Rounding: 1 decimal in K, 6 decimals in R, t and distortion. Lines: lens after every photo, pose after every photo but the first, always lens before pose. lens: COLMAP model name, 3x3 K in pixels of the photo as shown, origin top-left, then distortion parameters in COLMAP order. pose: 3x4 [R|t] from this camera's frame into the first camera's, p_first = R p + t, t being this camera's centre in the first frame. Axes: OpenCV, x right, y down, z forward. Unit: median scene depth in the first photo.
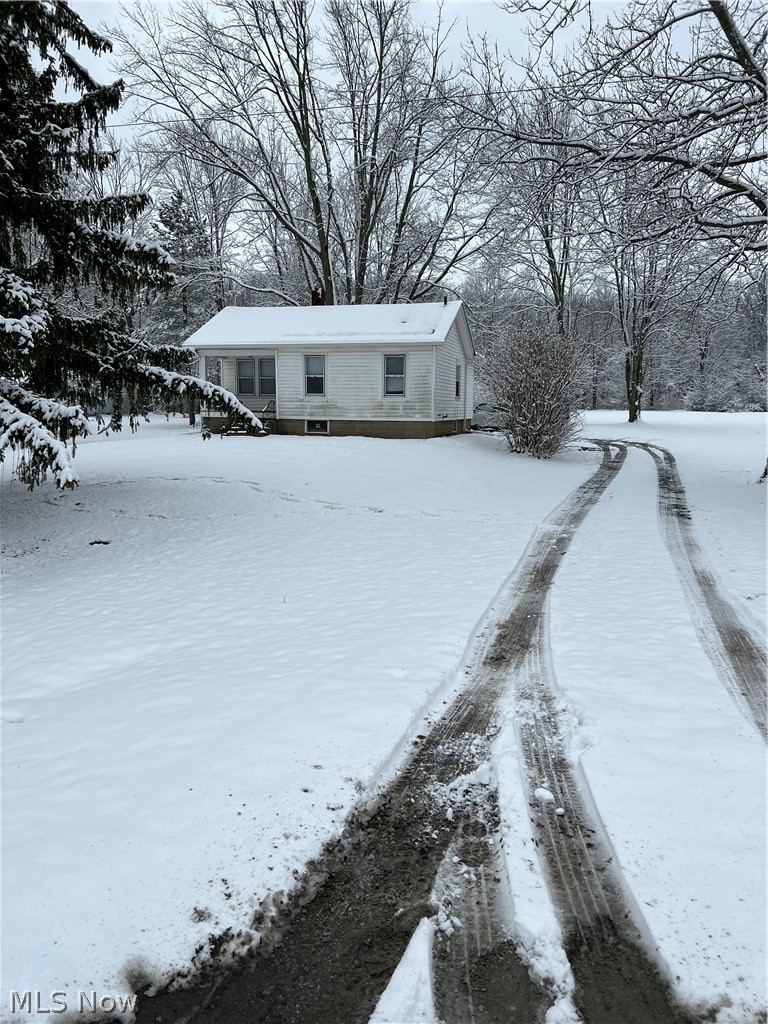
lens RADIAL K [[767.1, 0, 379.6], [0, 767.1, 515.5], [0, 0, 1]] dist [0.012124, 0.002565]
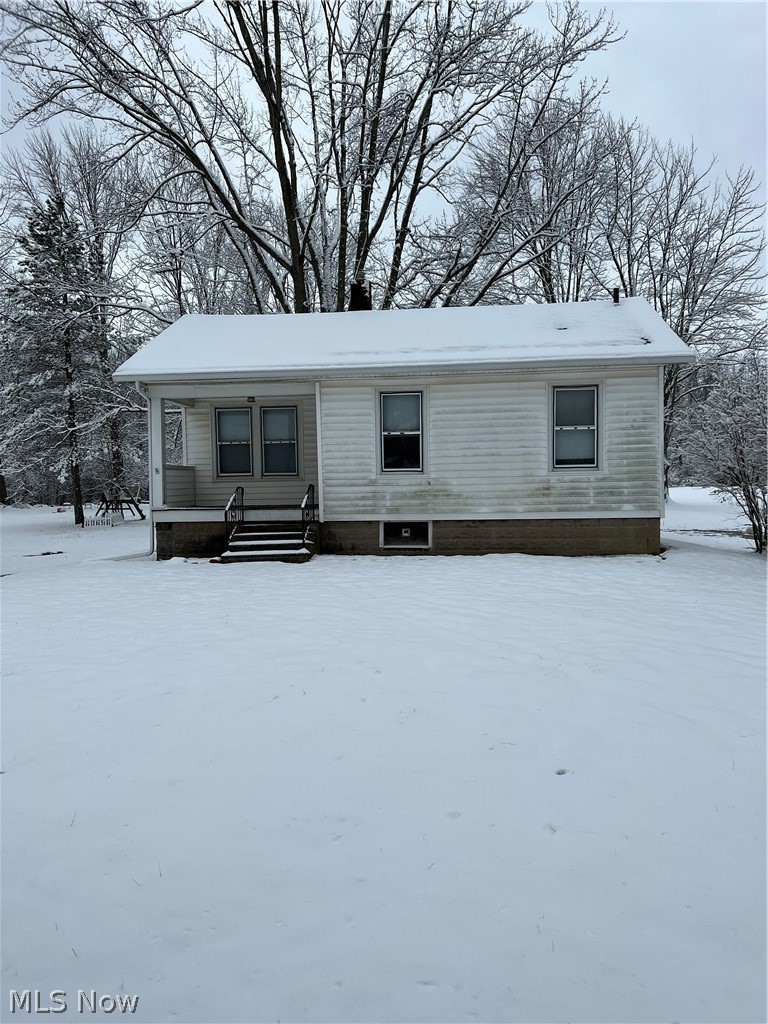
lens RADIAL K [[767.1, 0, 390.5], [0, 767.1, 510.3], [0, 0, 1]] dist [0.012124, 0.002565]
pose [[0.983000, -0.034098, 0.180414, -0.179102], [0.053470, 0.993178, -0.103626, -0.081018], [-0.175650, 0.111511, 0.978117, 0.520294]]
